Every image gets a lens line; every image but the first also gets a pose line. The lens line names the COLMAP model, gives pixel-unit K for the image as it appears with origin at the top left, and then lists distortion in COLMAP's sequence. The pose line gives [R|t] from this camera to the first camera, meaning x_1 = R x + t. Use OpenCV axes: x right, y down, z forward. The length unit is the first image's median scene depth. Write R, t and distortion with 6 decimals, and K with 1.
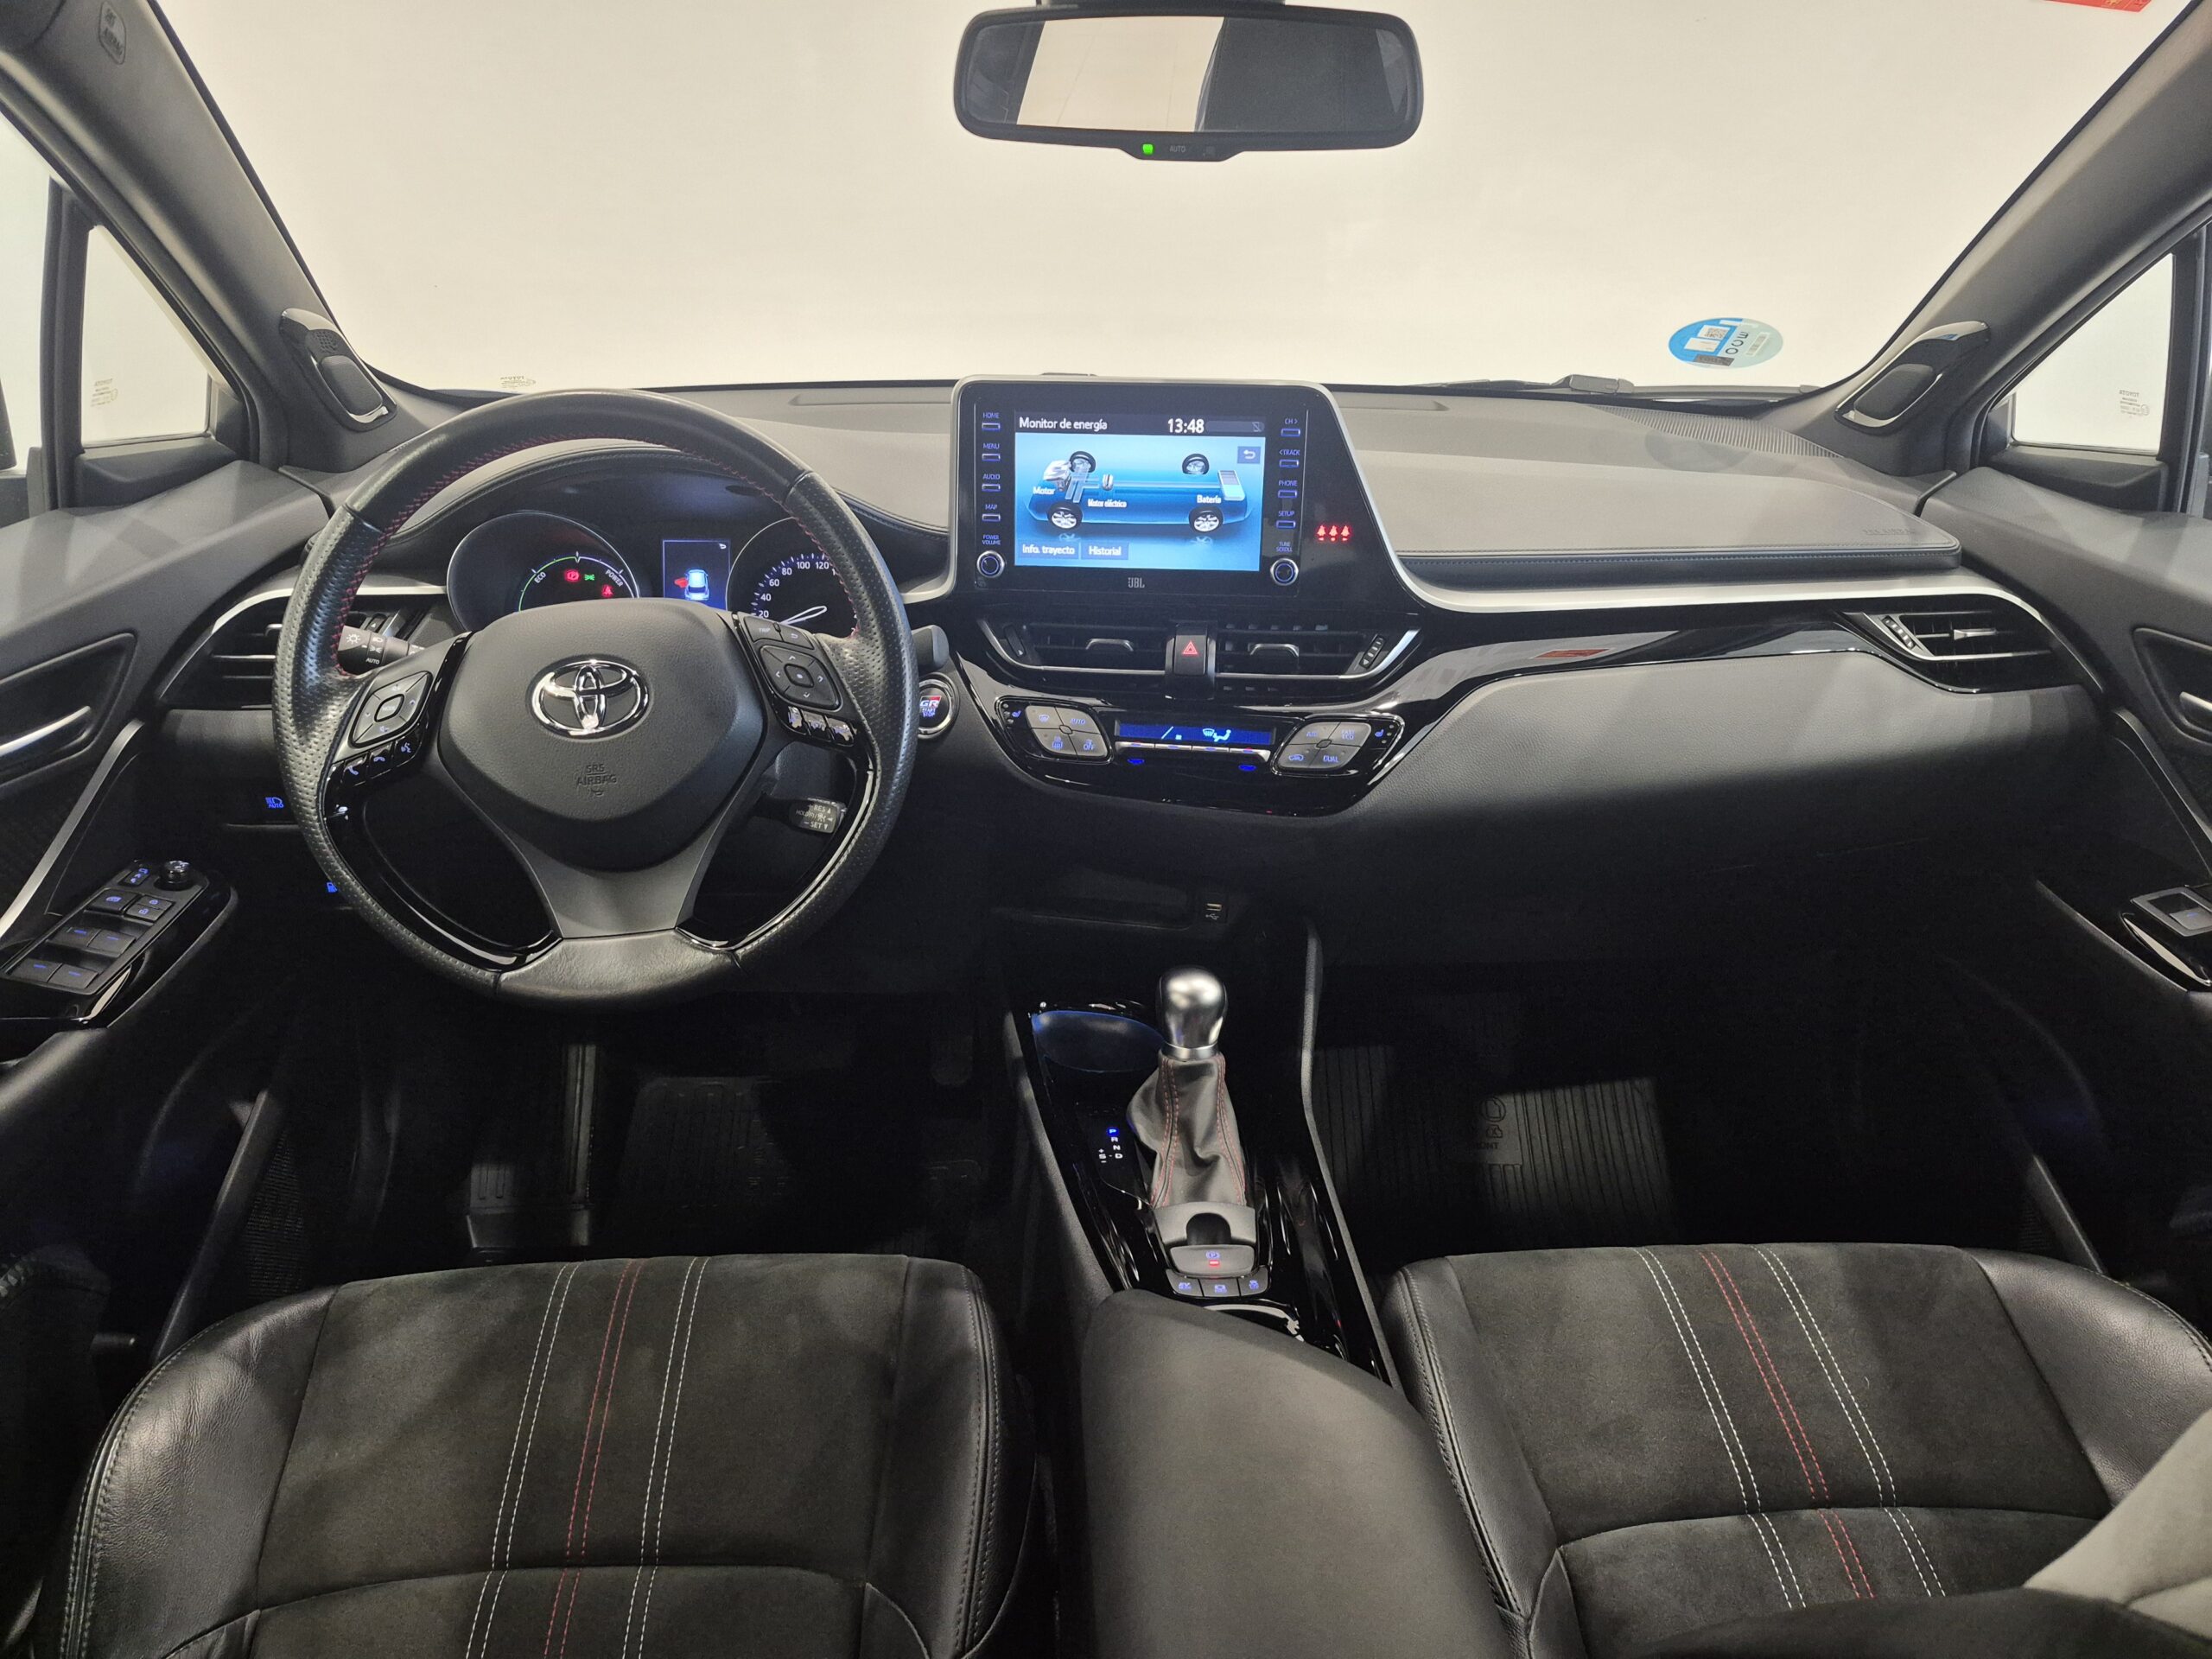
lens RADIAL K [[1512.3, 0, 1107.0], [0, 1512.3, 835.7], [0, 0, 1]] dist [0.123678, -0.153938]
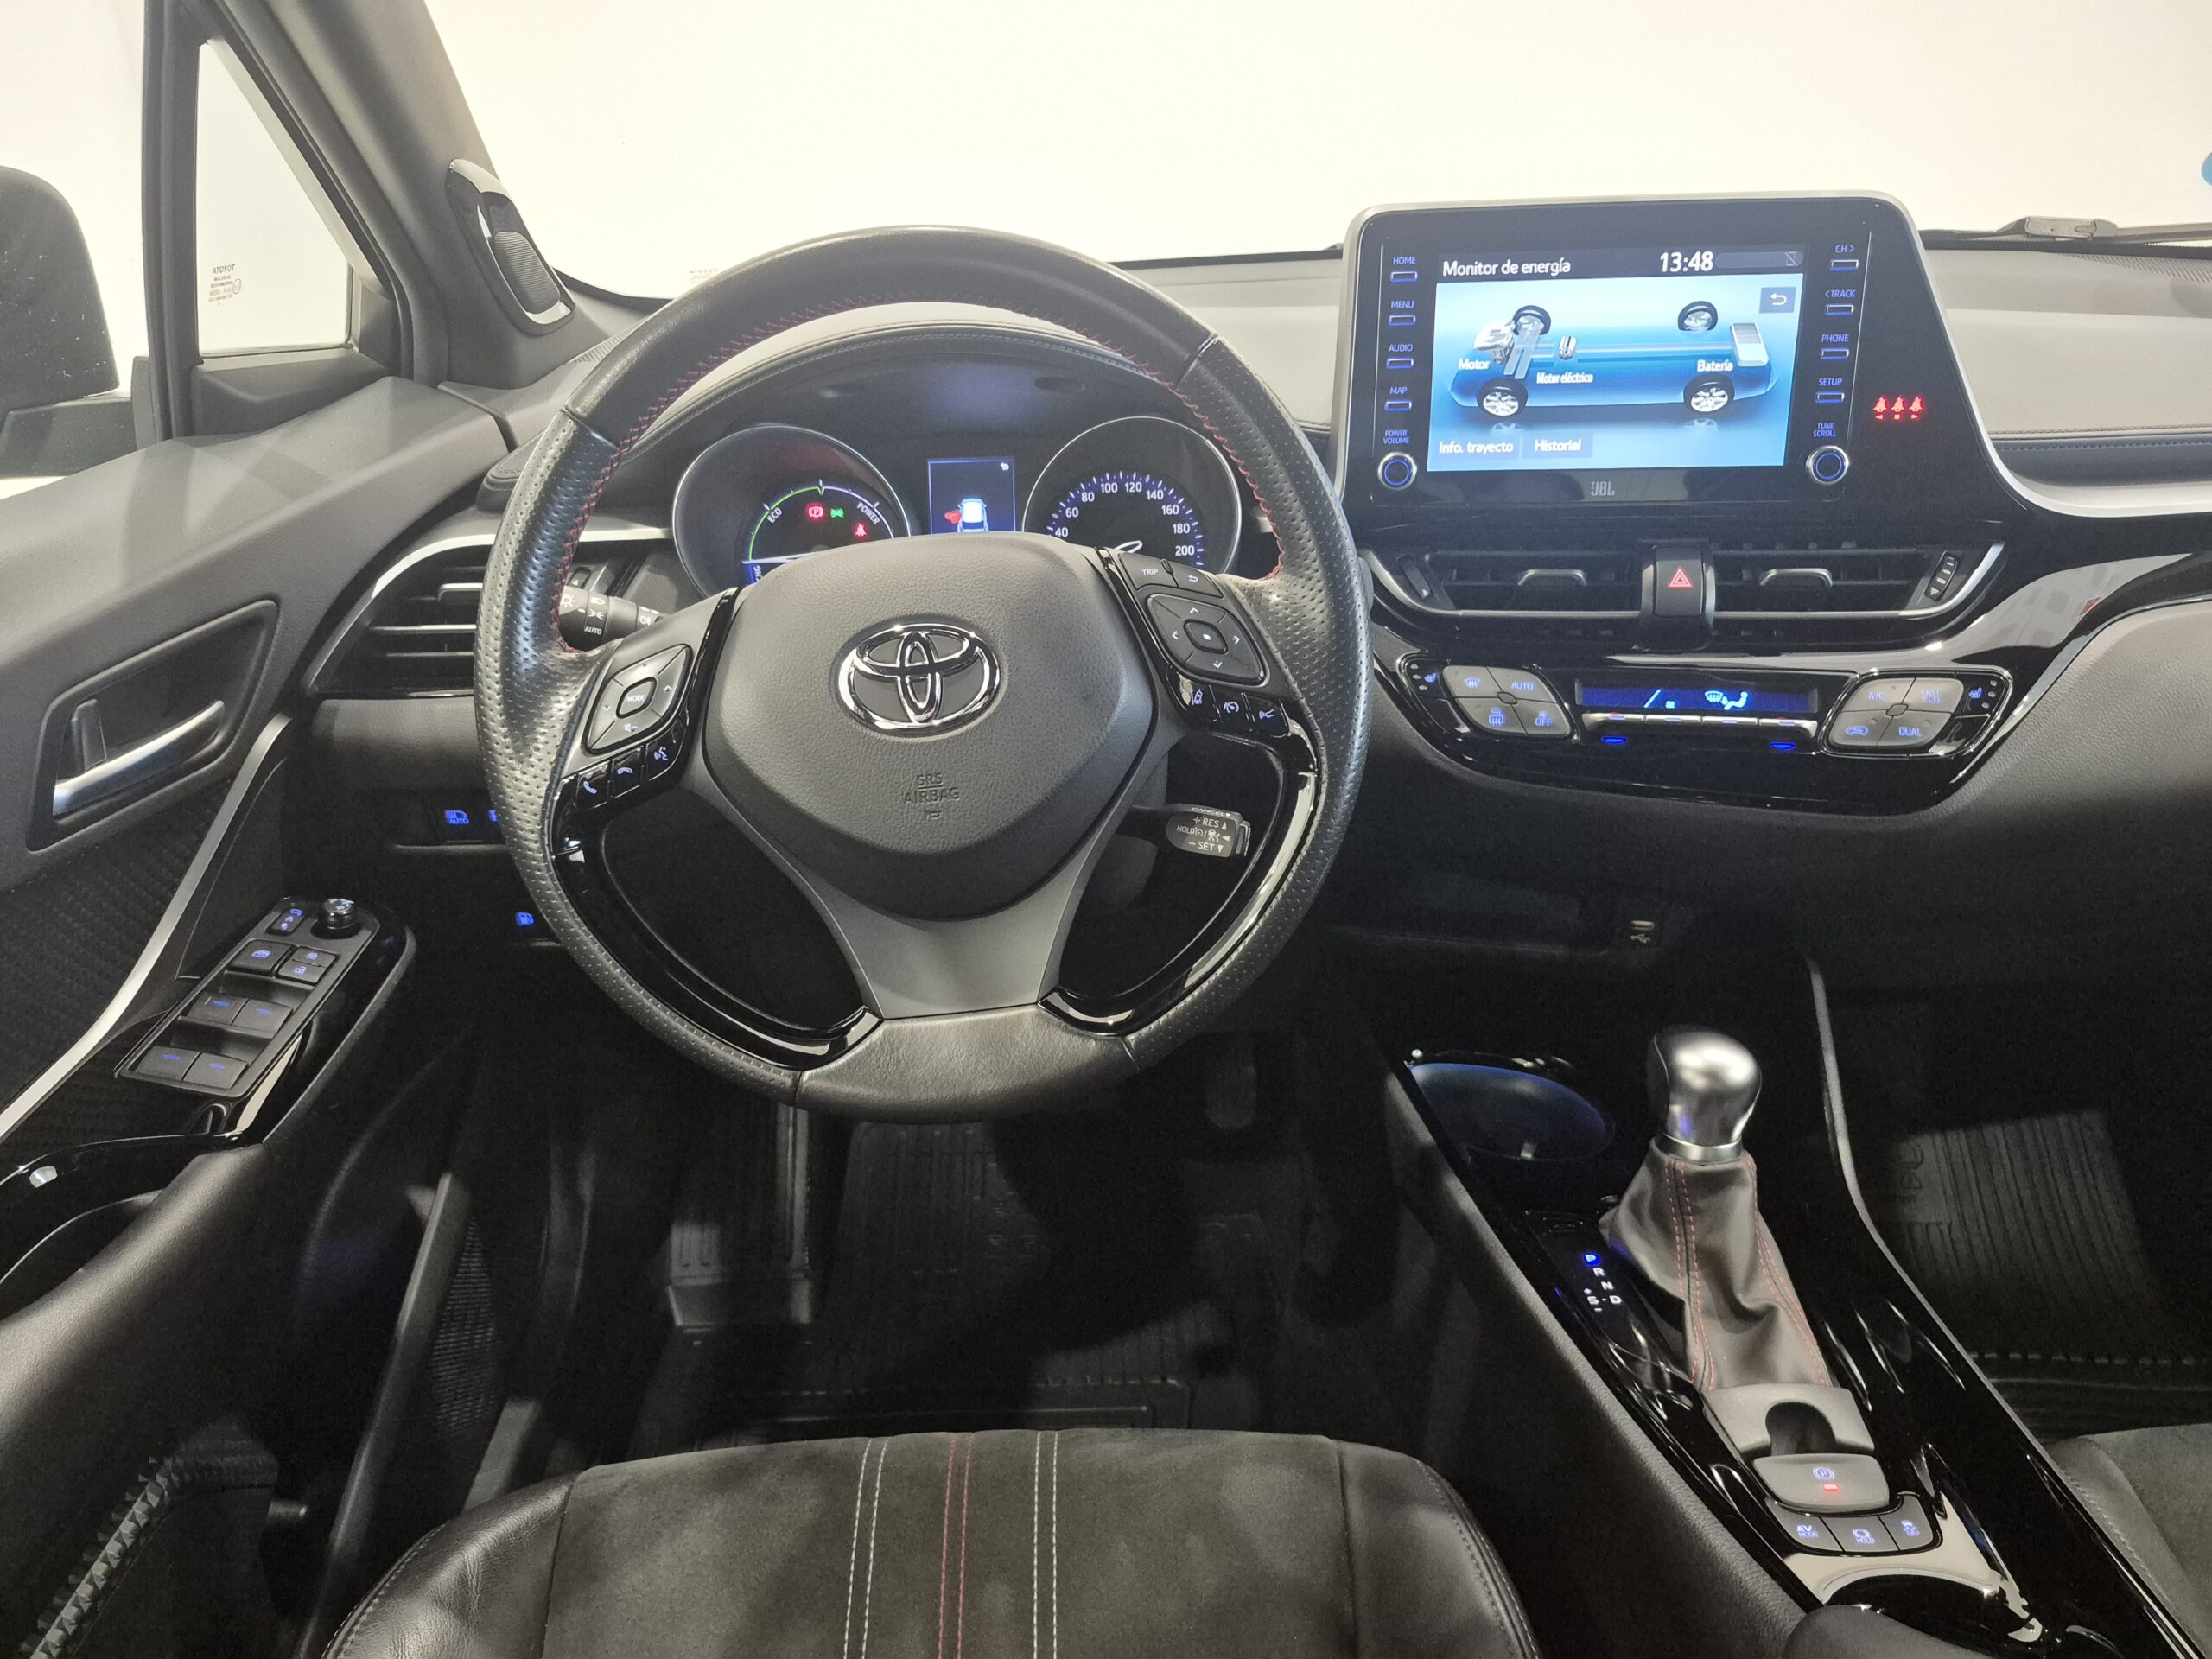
lens RADIAL K [[1533.8, 0, 1106.0], [0, 1533.8, 829.5], [0, 0, 1]] dist [0.129021, -0.202390]
pose [[0.997901, -0.017033, -0.062479, -0.173318], [0.018819, 0.999428, 0.028107, -0.032101], [0.061964, -0.029224, 0.997650, 0.254311]]
